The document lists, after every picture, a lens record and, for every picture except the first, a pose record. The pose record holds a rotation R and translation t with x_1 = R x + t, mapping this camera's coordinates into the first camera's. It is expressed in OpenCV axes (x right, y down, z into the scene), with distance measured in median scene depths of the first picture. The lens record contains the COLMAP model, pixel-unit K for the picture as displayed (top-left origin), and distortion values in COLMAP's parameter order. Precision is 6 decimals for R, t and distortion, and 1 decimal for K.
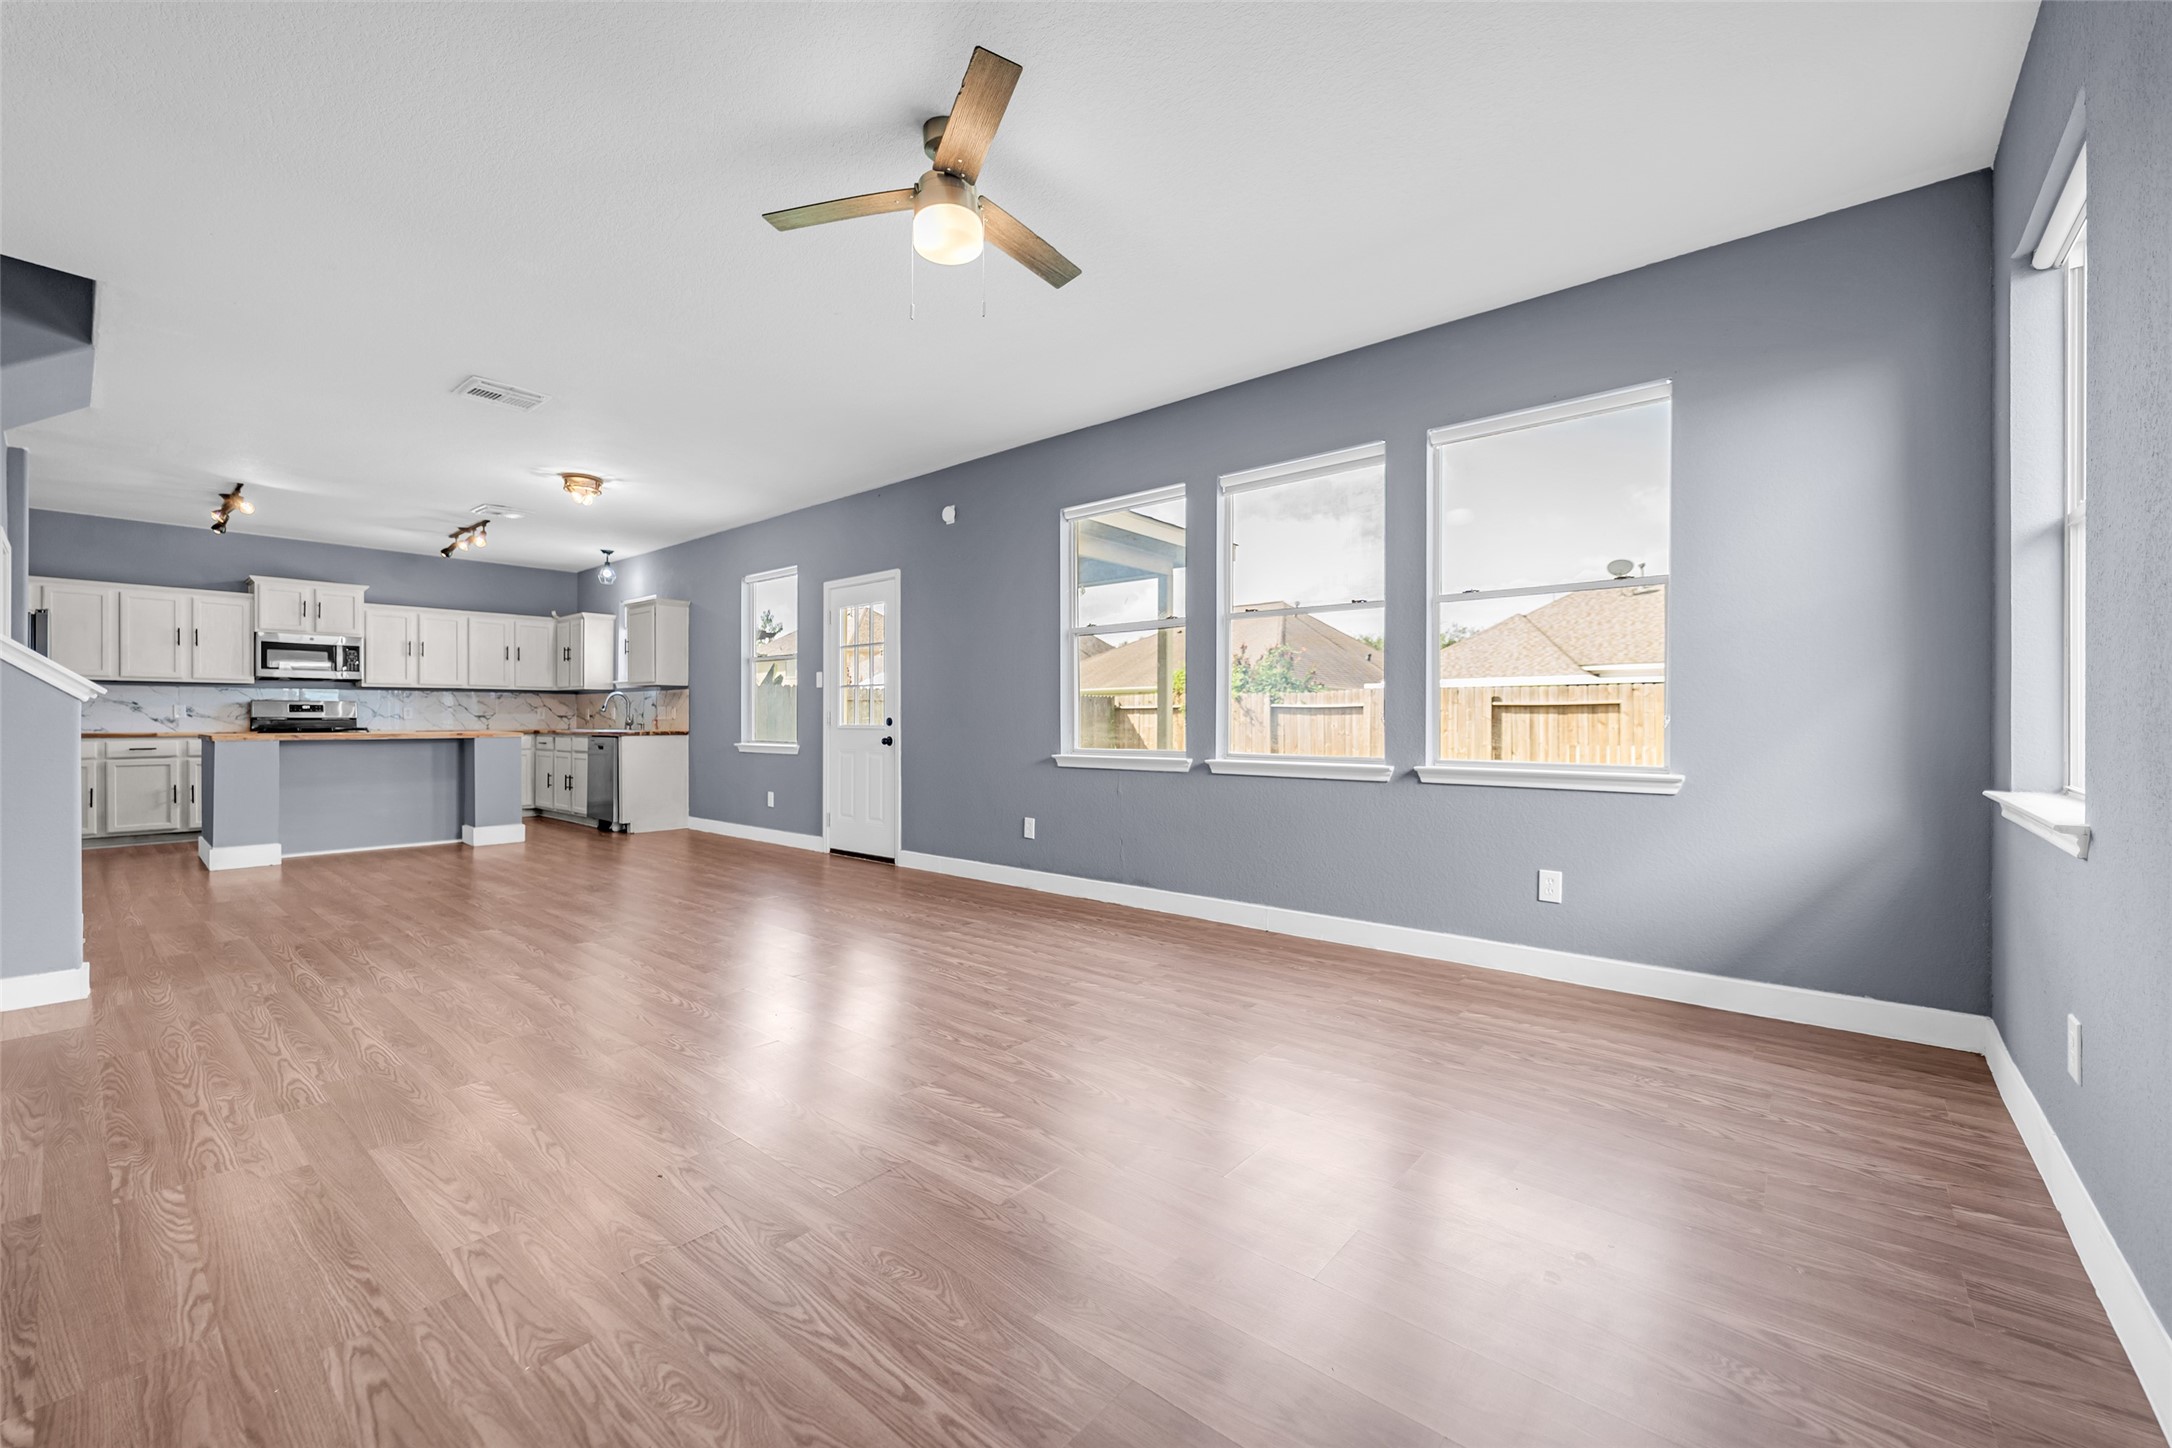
lens RADIAL K [[873.2, 0, 1074.4], [0, 873.2, 724.7], [0, 0, 1]] dist [0.001621, -0.000401]
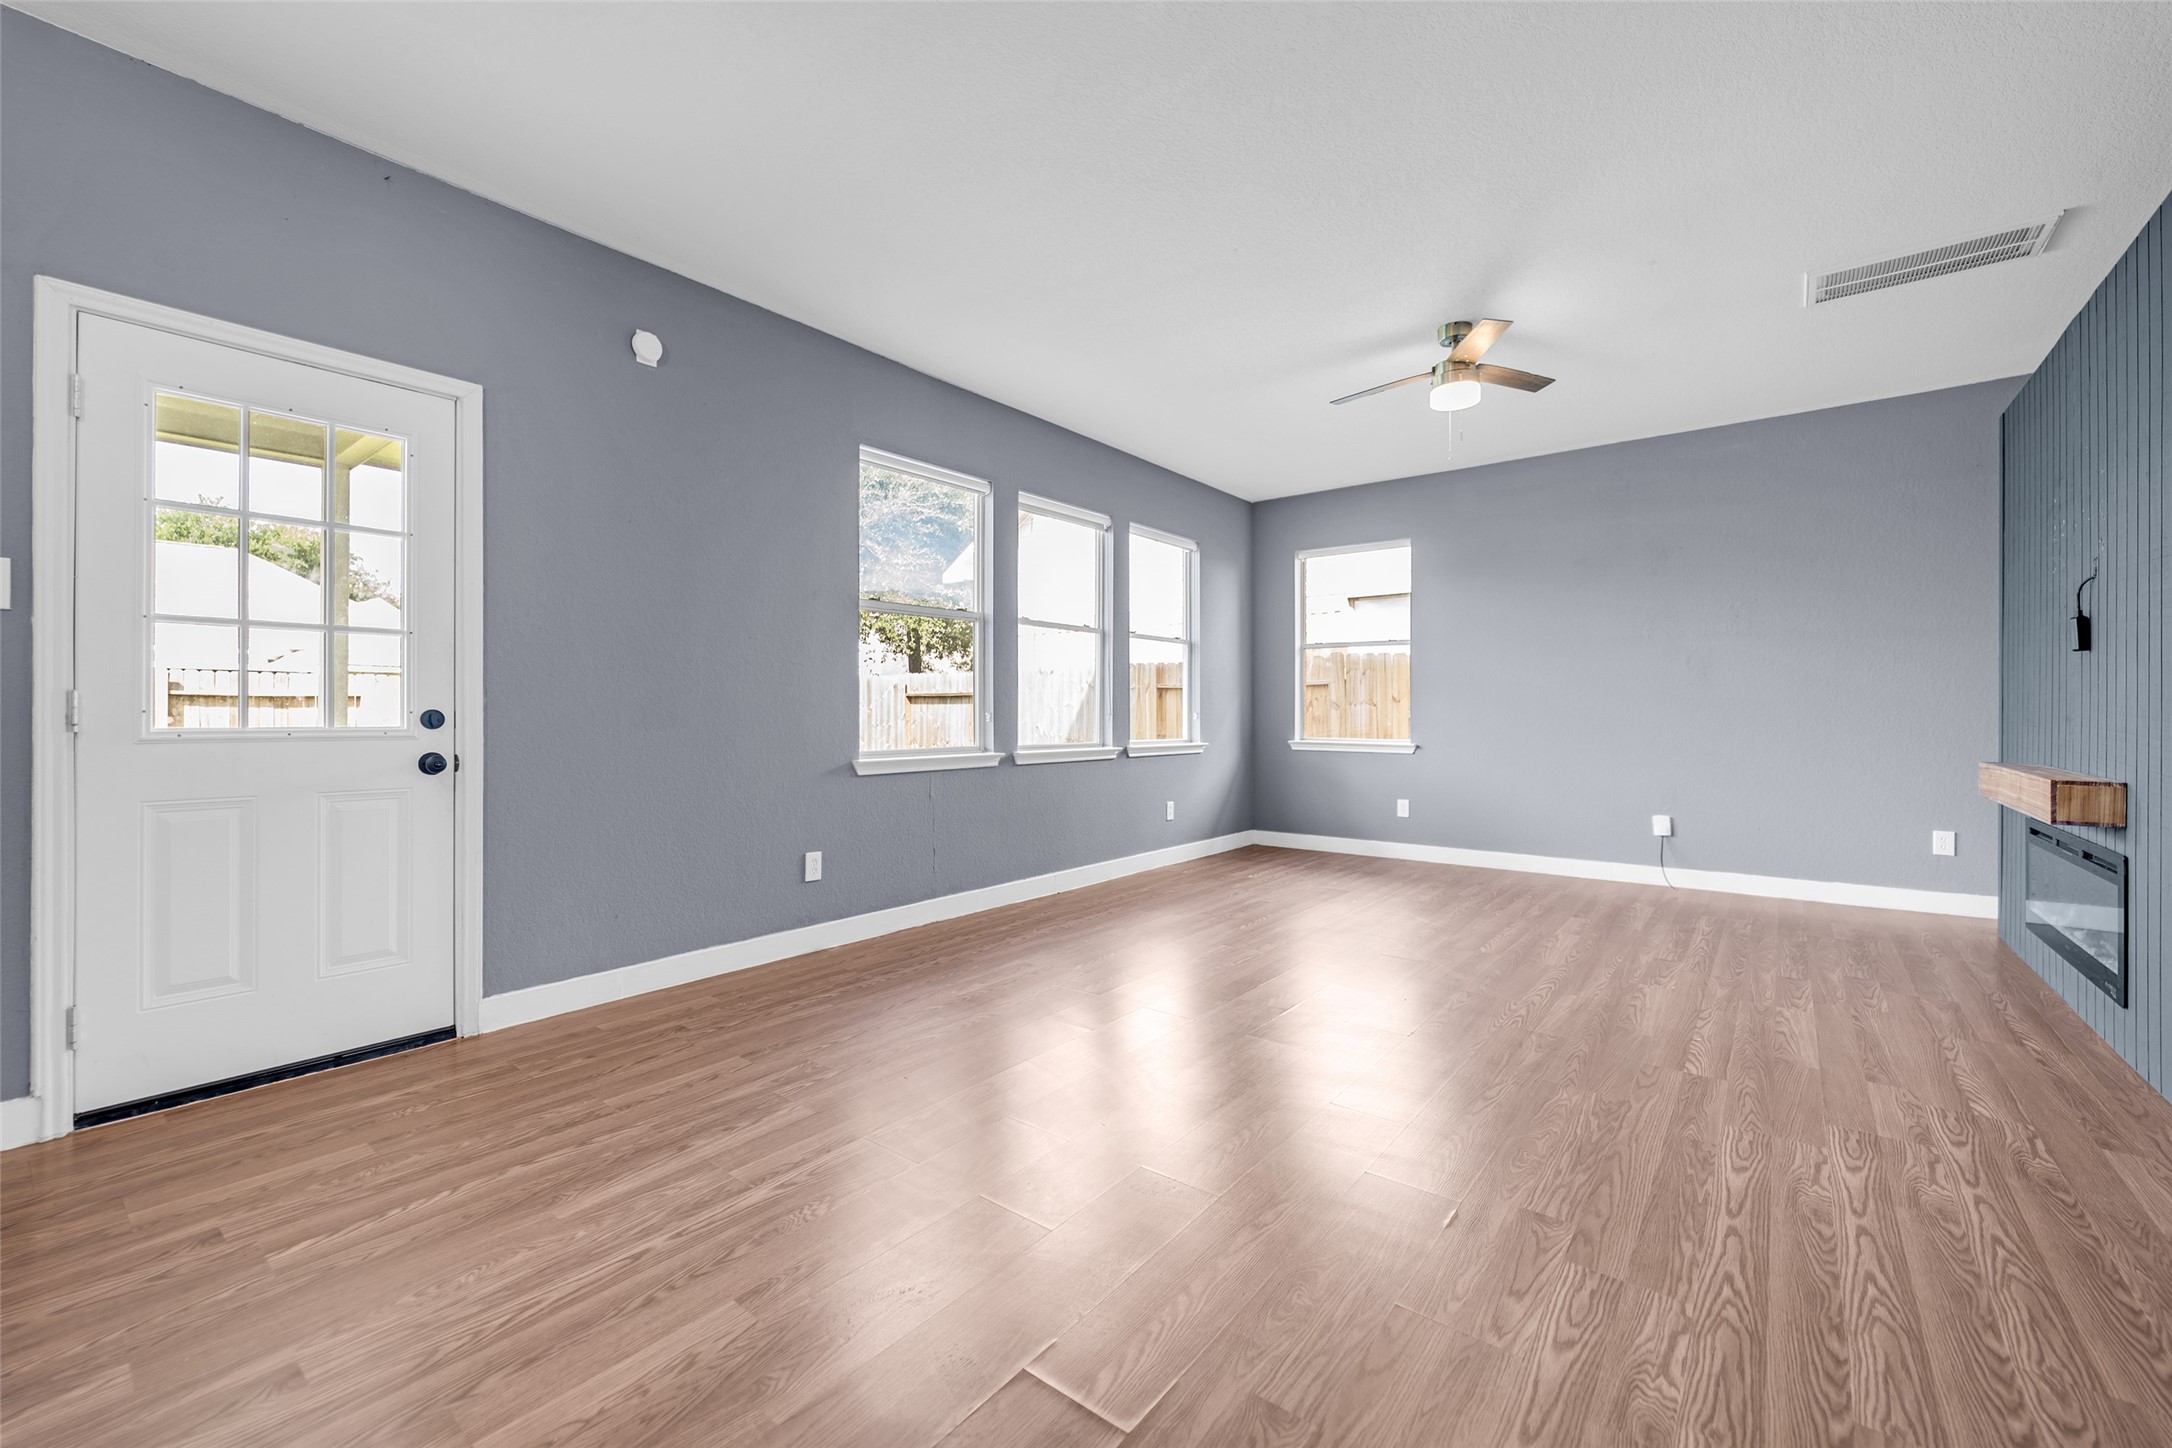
lens RADIAL K [[882.2, 0, 1081.8], [0, 882.2, 711.1], [0, 0, 1]] dist [0.003736, 0.000125]
pose [[-0.041450, 0.004214, 0.999132, -0.571192], [0.005234, 0.999978, -0.004000, -0.003336], [-0.999127, 0.005063, -0.041471, 0.592630]]
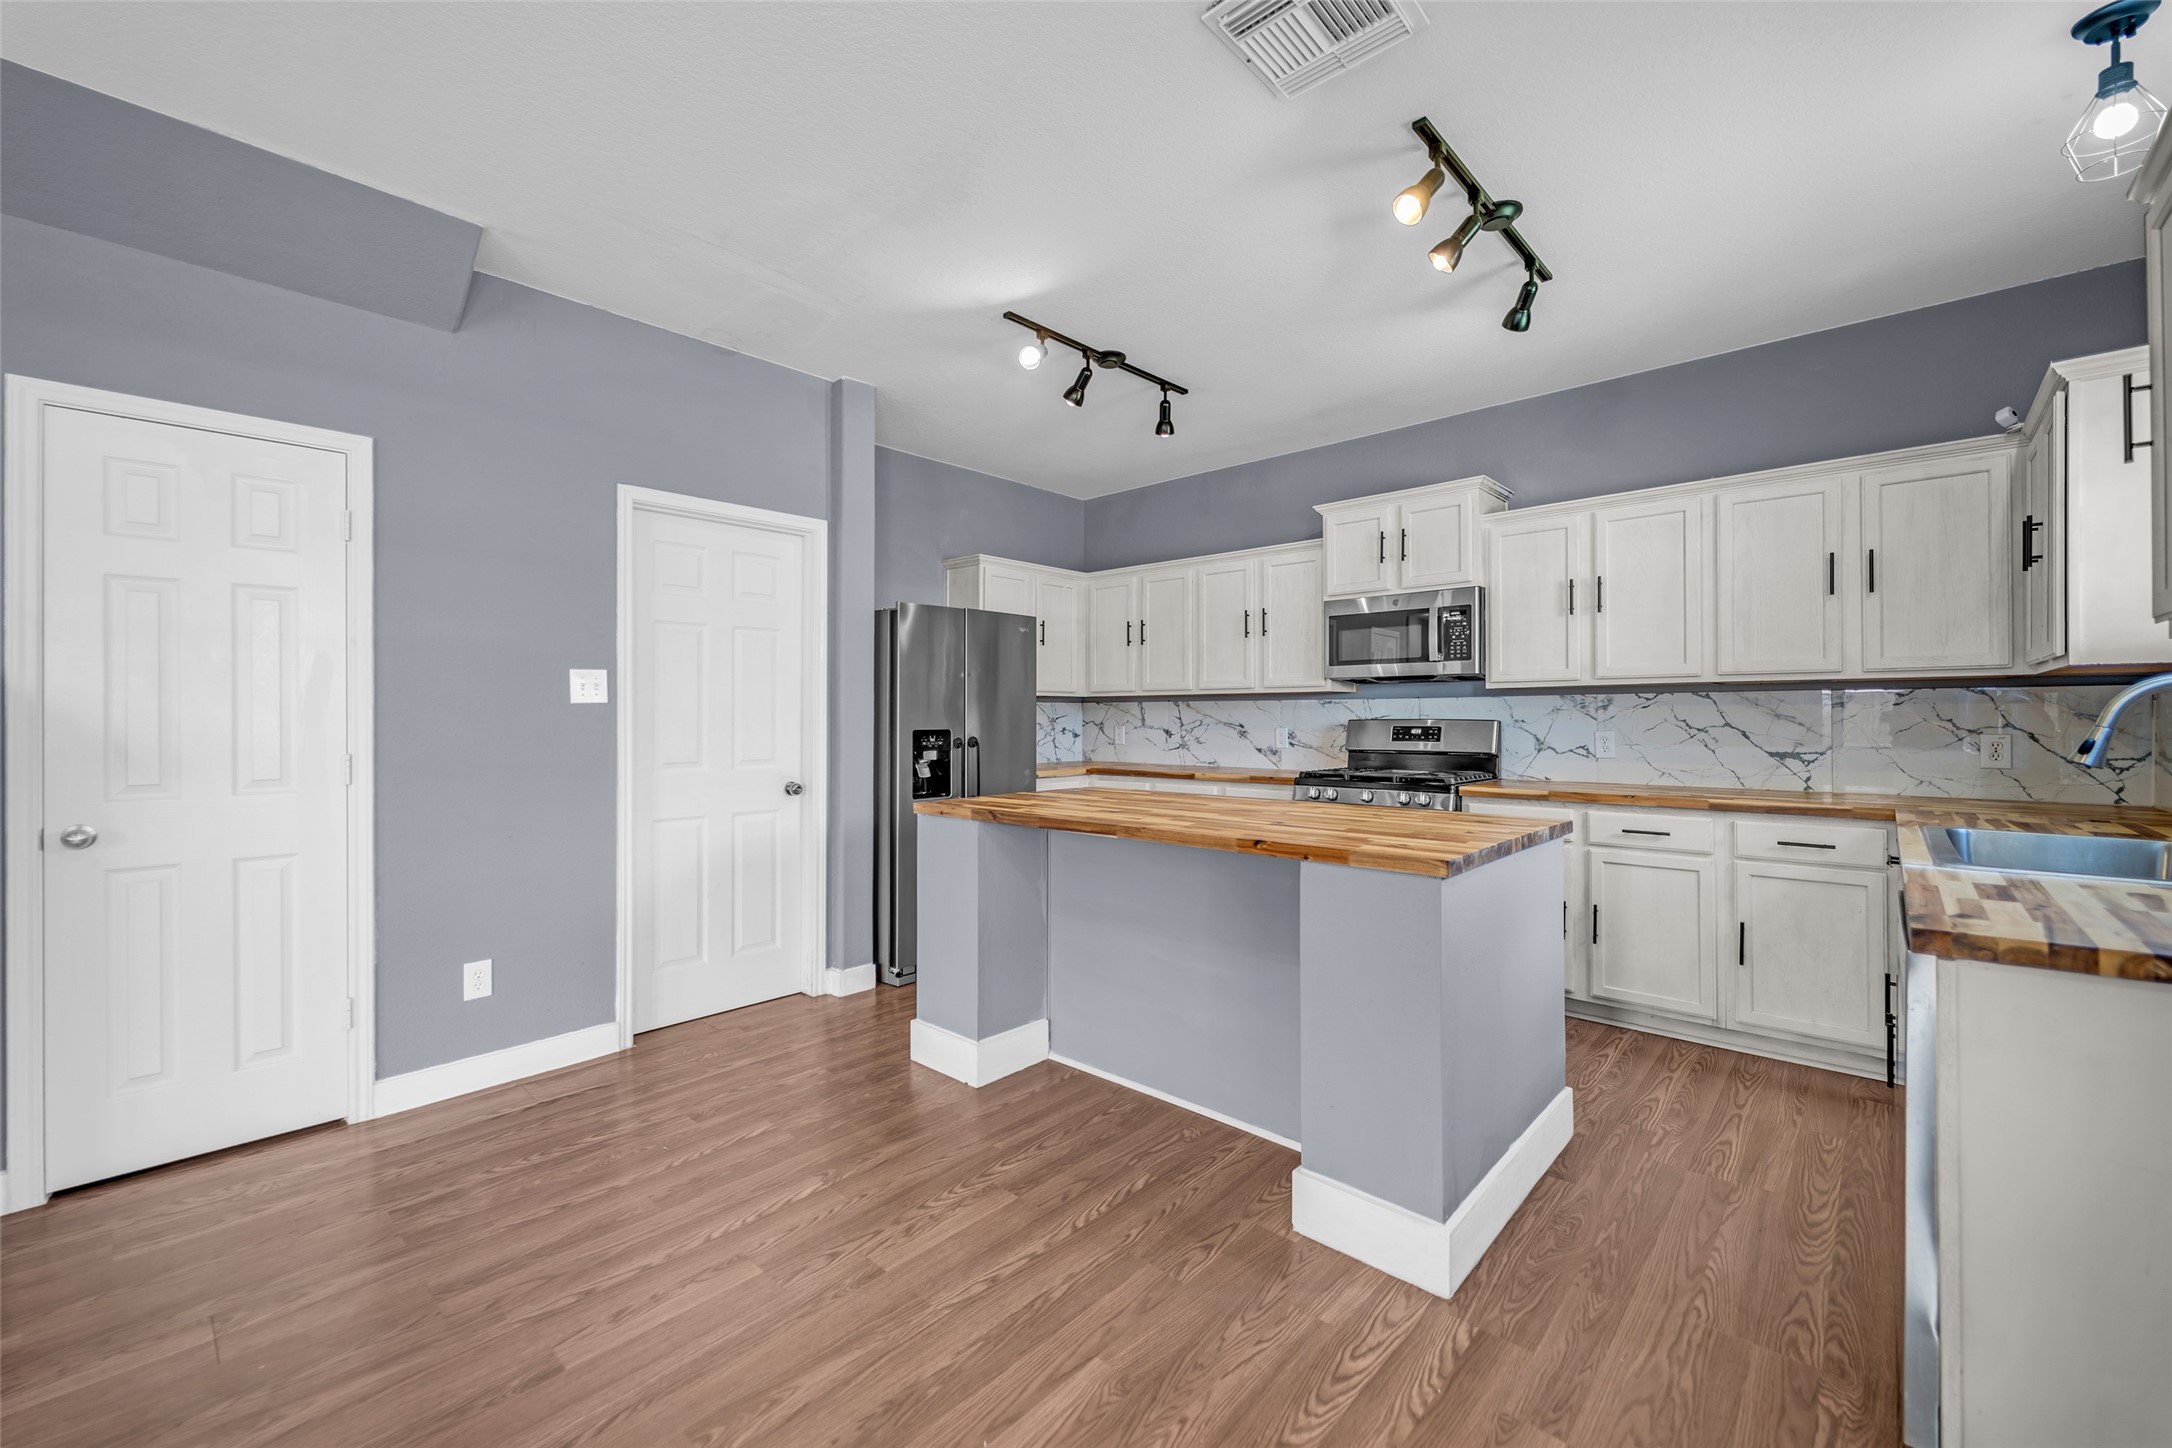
lens RADIAL K [[875.1, 0, 1070.8], [0, 875.1, 707.7], [0, 0, 1]] dist [0.000631, -0.000512]
pose [[-0.034466, -0.010357, -0.999352, -0.375943], [-0.002542, 0.999944, -0.010275, -0.031941], [0.999403, 0.002186, -0.034491, 0.903616]]
